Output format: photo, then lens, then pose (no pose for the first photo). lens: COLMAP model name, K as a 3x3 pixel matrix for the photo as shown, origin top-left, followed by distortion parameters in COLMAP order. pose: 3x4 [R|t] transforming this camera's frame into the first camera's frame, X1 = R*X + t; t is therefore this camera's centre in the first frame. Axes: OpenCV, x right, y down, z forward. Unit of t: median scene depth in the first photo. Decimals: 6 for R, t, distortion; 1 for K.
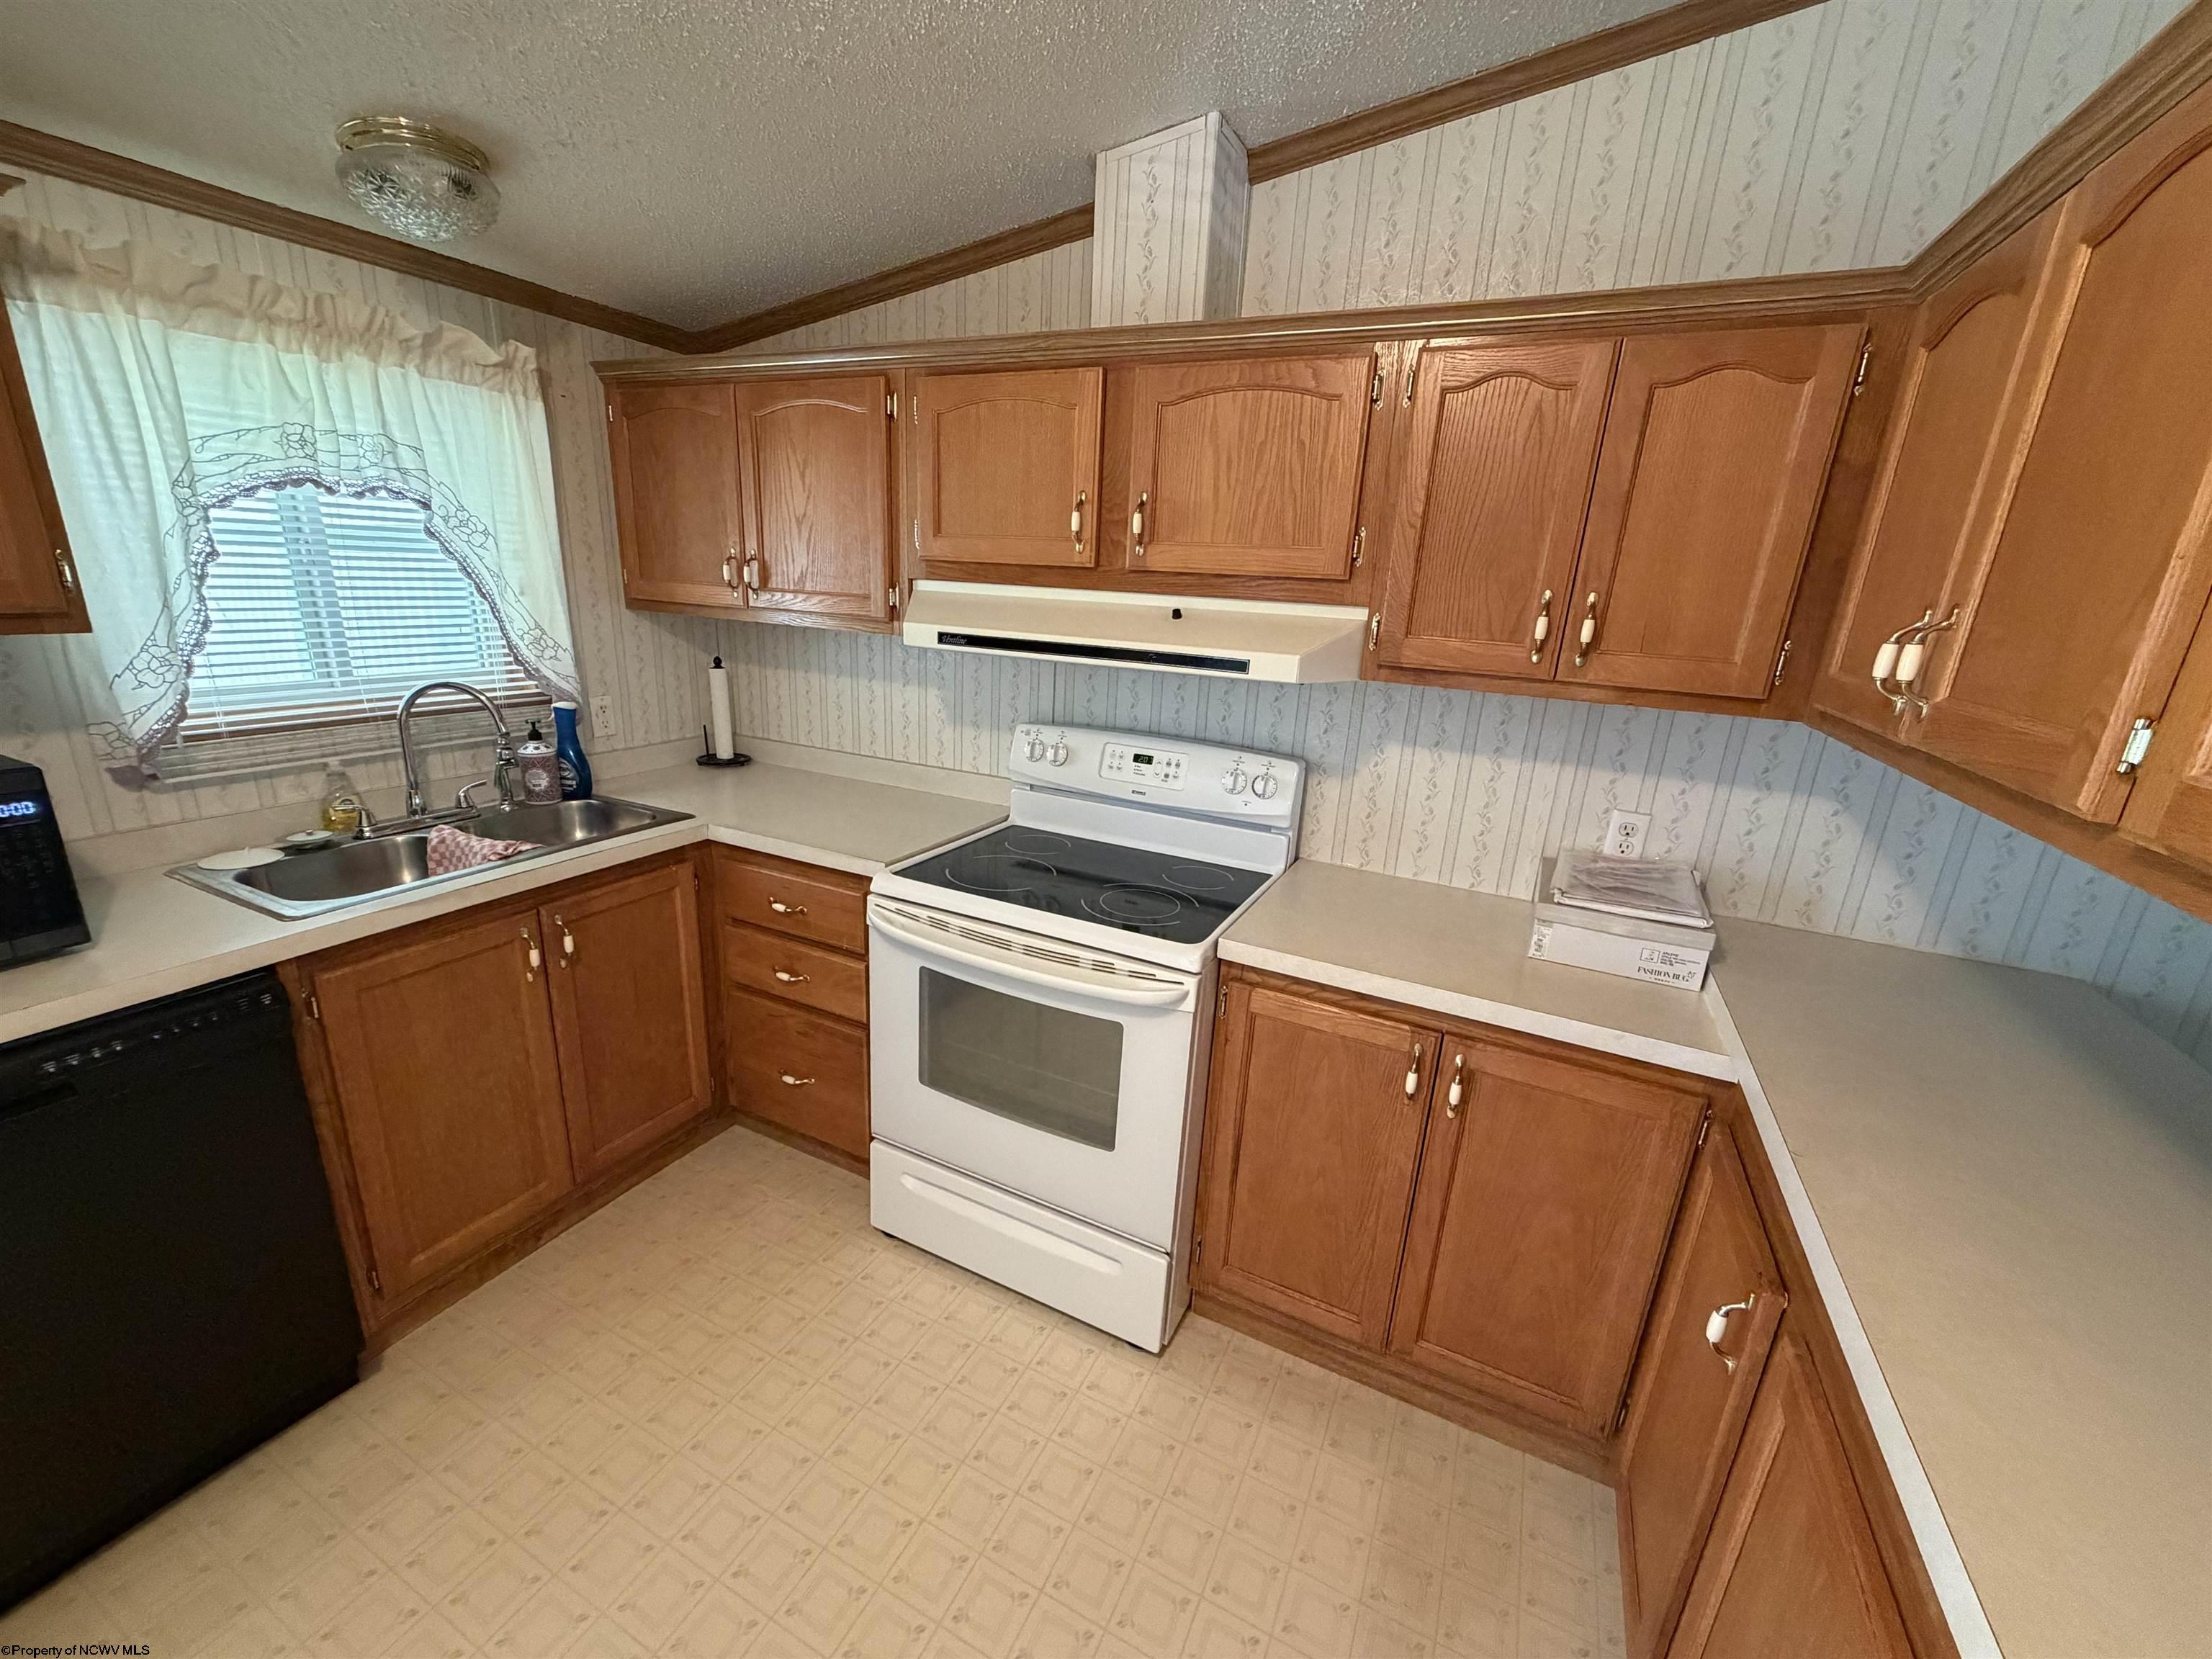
lens RADIAL K [[878.9, 0, 1097.6], [0, 878.9, 832.4], [0, 0, 1]] dist [0.001430, -0.000728]
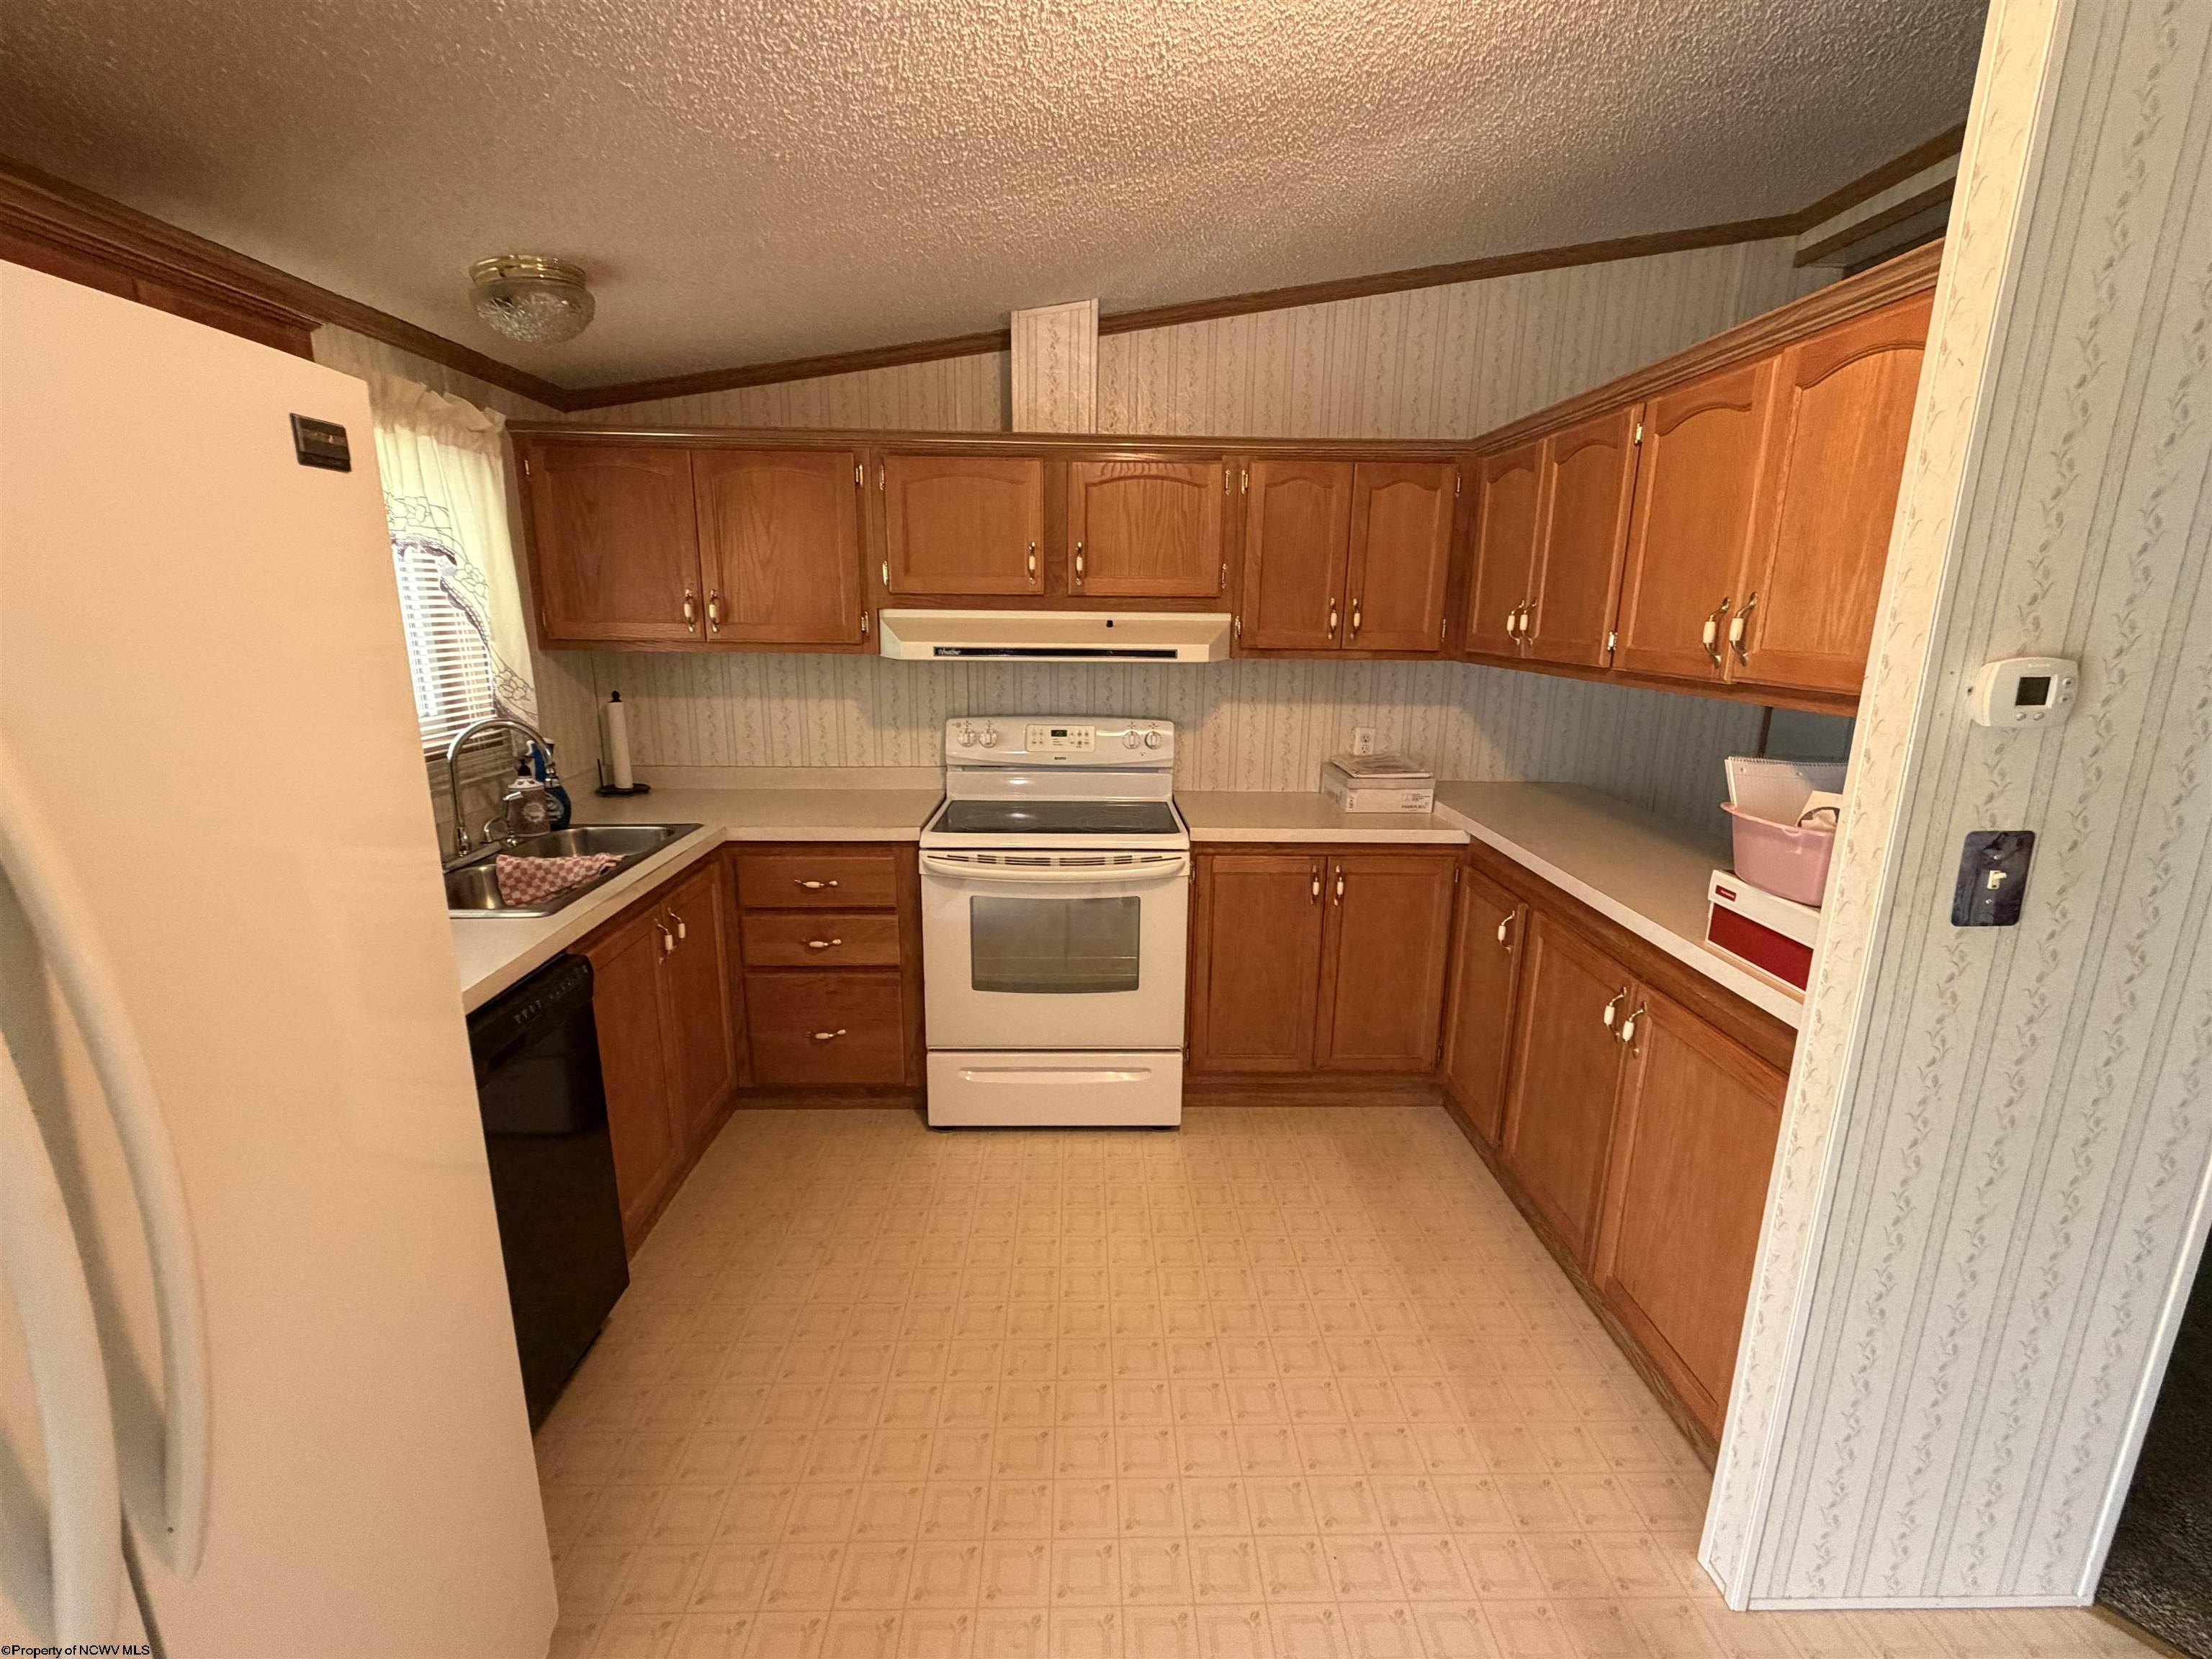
lens RADIAL K [[959.2, 0, 1103.8], [0, 959.2, 833.1], [0, 0, 1]] dist [-0.000221, 0.000362]
pose [[0.883936, -0.146874, 0.443943, -0.685709], [0.163521, 0.986540, 0.000799, 0.094436], [-0.438085, 0.071887, 0.896055, -0.410046]]
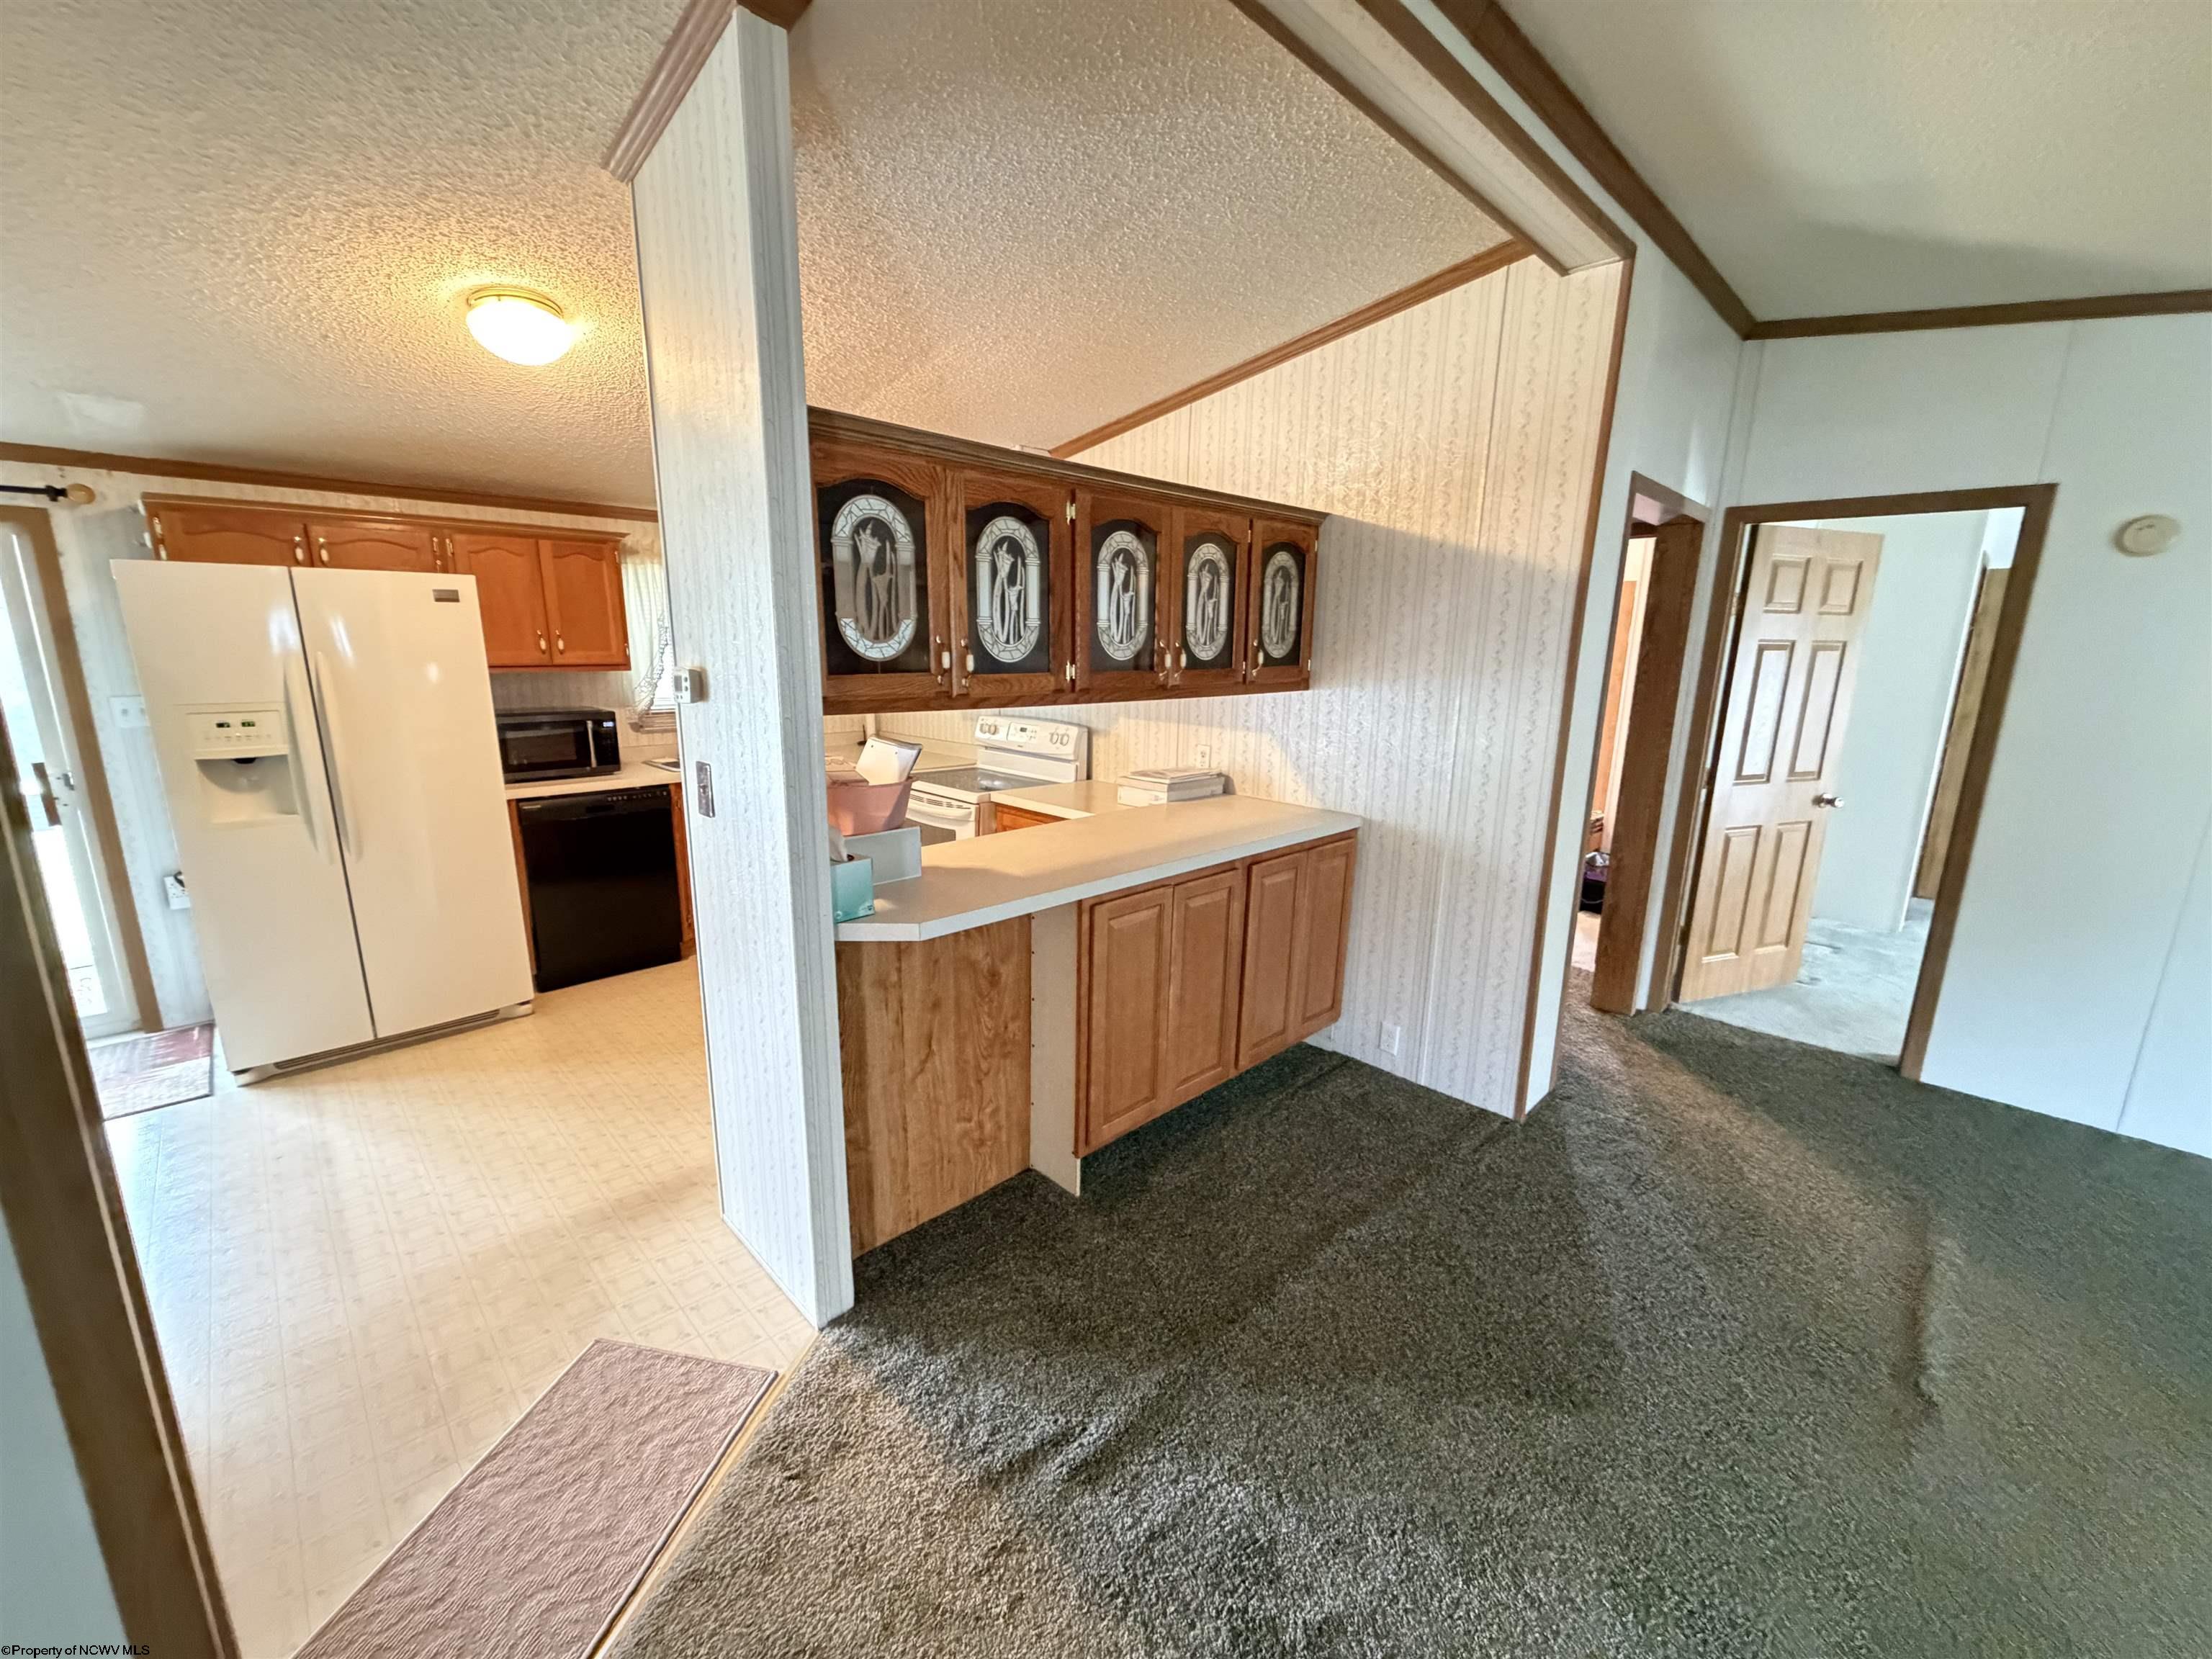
lens RADIAL K [[878.9, 0, 1097.6], [0, 878.9, 832.4], [0, 0, 1]] dist [0.001430, -0.000728]
pose [[0.943334, 0.035120, -0.329982, 1.070834], [-0.061707, 0.995606, -0.070441, 0.341254], [0.326058, 0.086811, 0.941355, -0.984796]]
